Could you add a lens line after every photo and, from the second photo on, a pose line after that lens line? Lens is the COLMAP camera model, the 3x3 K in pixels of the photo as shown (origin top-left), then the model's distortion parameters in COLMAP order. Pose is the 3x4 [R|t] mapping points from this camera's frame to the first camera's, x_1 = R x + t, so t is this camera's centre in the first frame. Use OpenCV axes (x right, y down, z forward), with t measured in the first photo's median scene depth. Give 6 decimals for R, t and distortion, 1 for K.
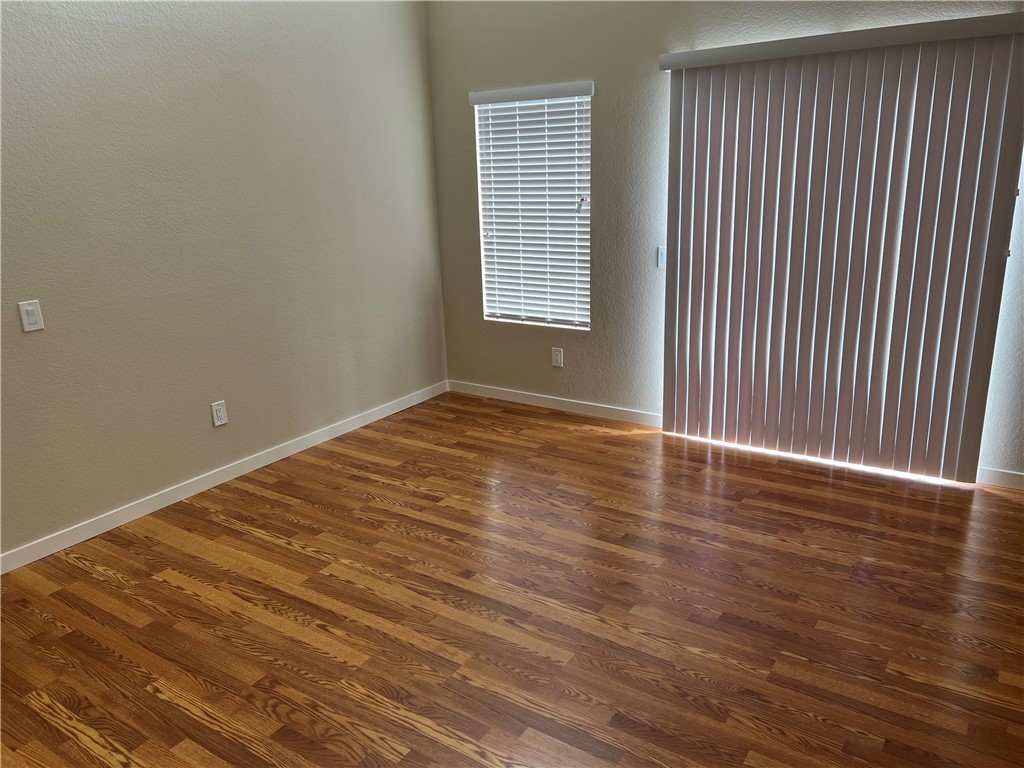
lens RADIAL K [[767.8, 0, 521.9], [0, 767.8, 391.1], [0, 0, 1]] dist [0.063340, -0.061356]
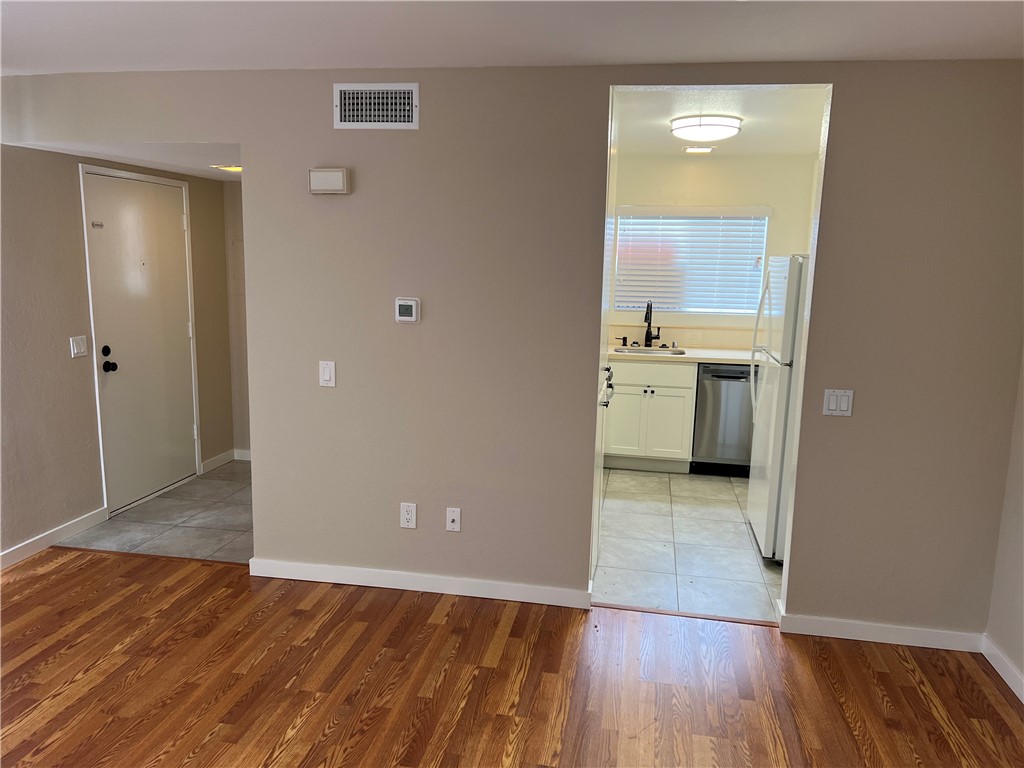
lens RADIAL K [[767.8, 0, 511.5], [0, 767.8, 383.6], [0, 0, 1]] dist [0.063340, -0.061356]
pose [[-0.397880, -0.126360, 0.908694, -0.583924], [0.253293, 0.936843, 0.241181, -0.202629], [-0.881779, 0.326127, -0.340745, 0.736158]]
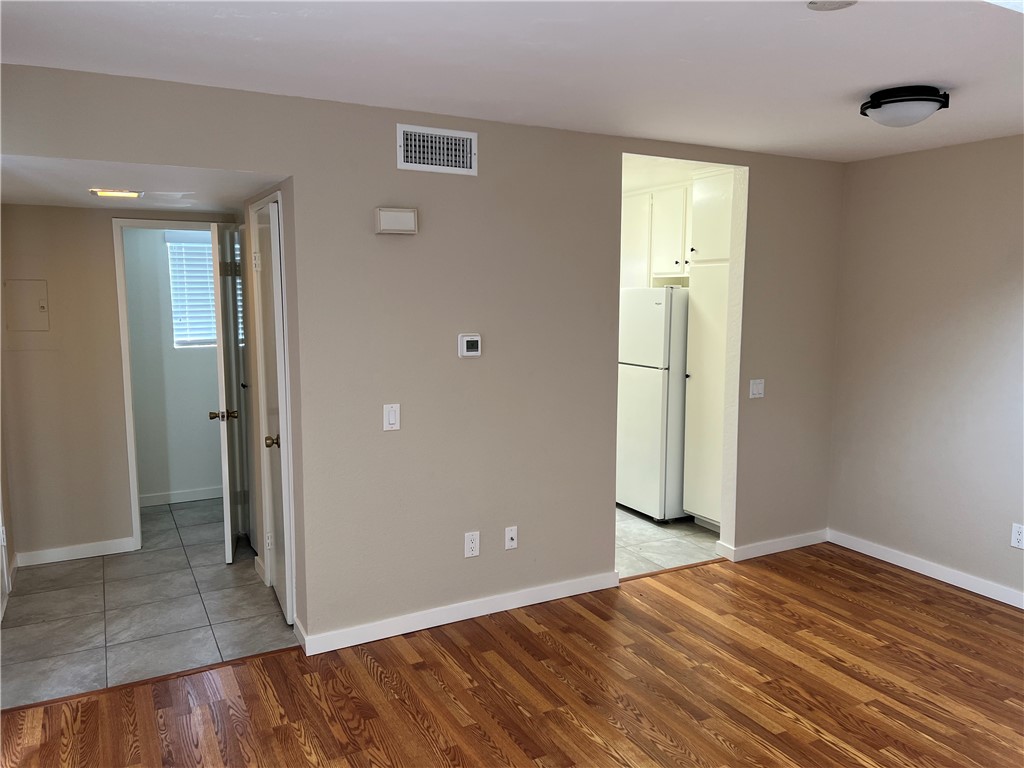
lens RADIAL K [[767.8, 0, 520.4], [0, 767.8, 387.6], [0, 0, 1]] dist [0.063340, -0.061356]
pose [[-0.884546, -0.024375, 0.465816, -0.135027], [0.162930, 0.919587, 0.357510, -0.403315], [-0.437072, 0.392130, -0.809446, 1.346937]]
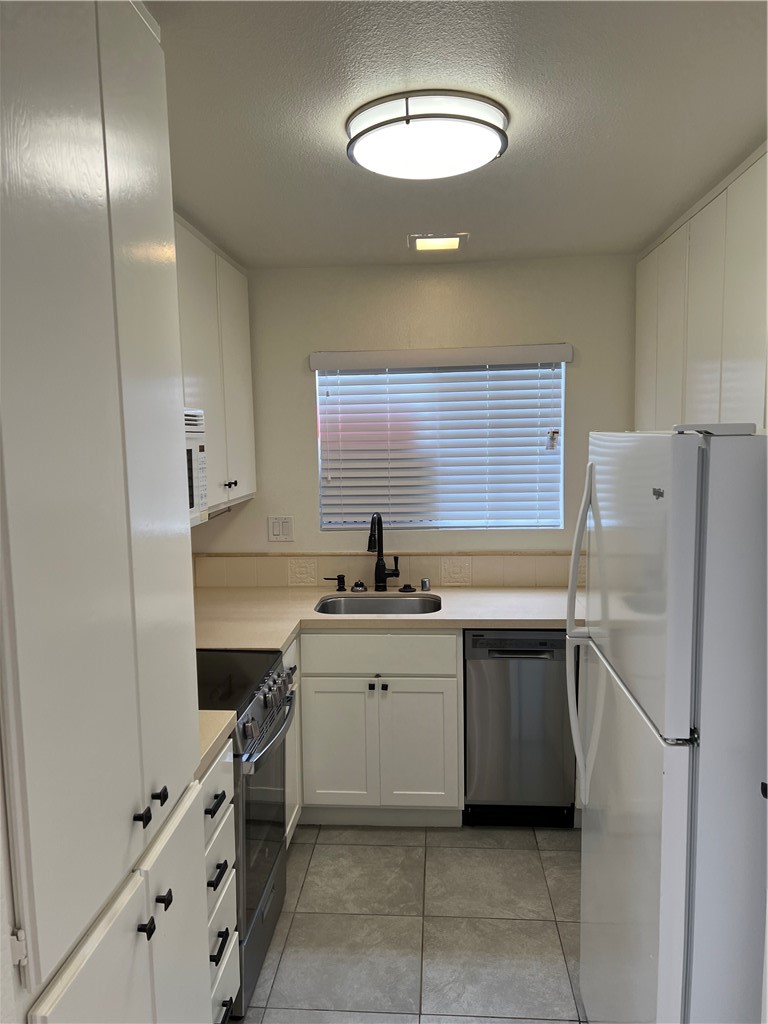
lens RADIAL K [[767.8, 0, 376.9], [0, 767.8, 513.0], [0, 0, 1]] dist [0.063340, -0.061356]
pose [[-0.488280, -0.048626, 0.871331, 0.049996], [0.284281, 0.935123, 0.211493, -0.086184], [-0.825086, 0.350971, -0.442779, 0.228900]]
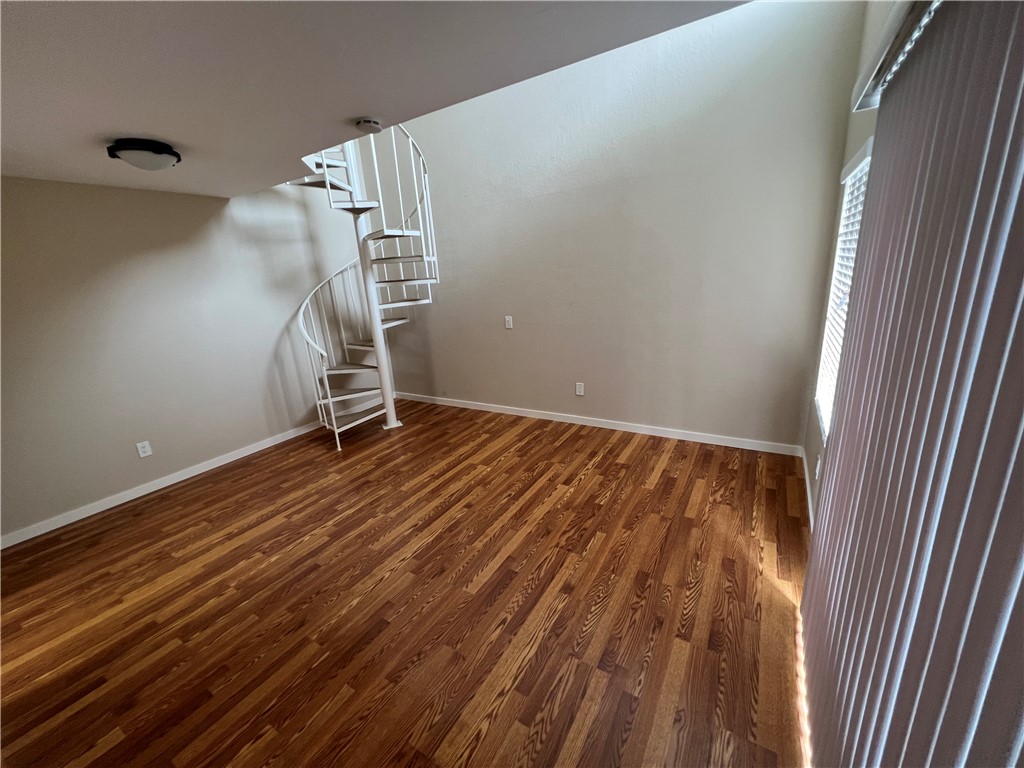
lens RADIAL K [[410.8, 0, 510.4], [0, 410.8, 384.5], [0, 0, 1]] dist [0.000816, 0.000102]
pose [[0.032323, 0.302401, -0.952633, 0.679293], [-0.223447, 0.931193, 0.288014, -0.282789], [0.974180, 0.203553, 0.097669, 0.882461]]
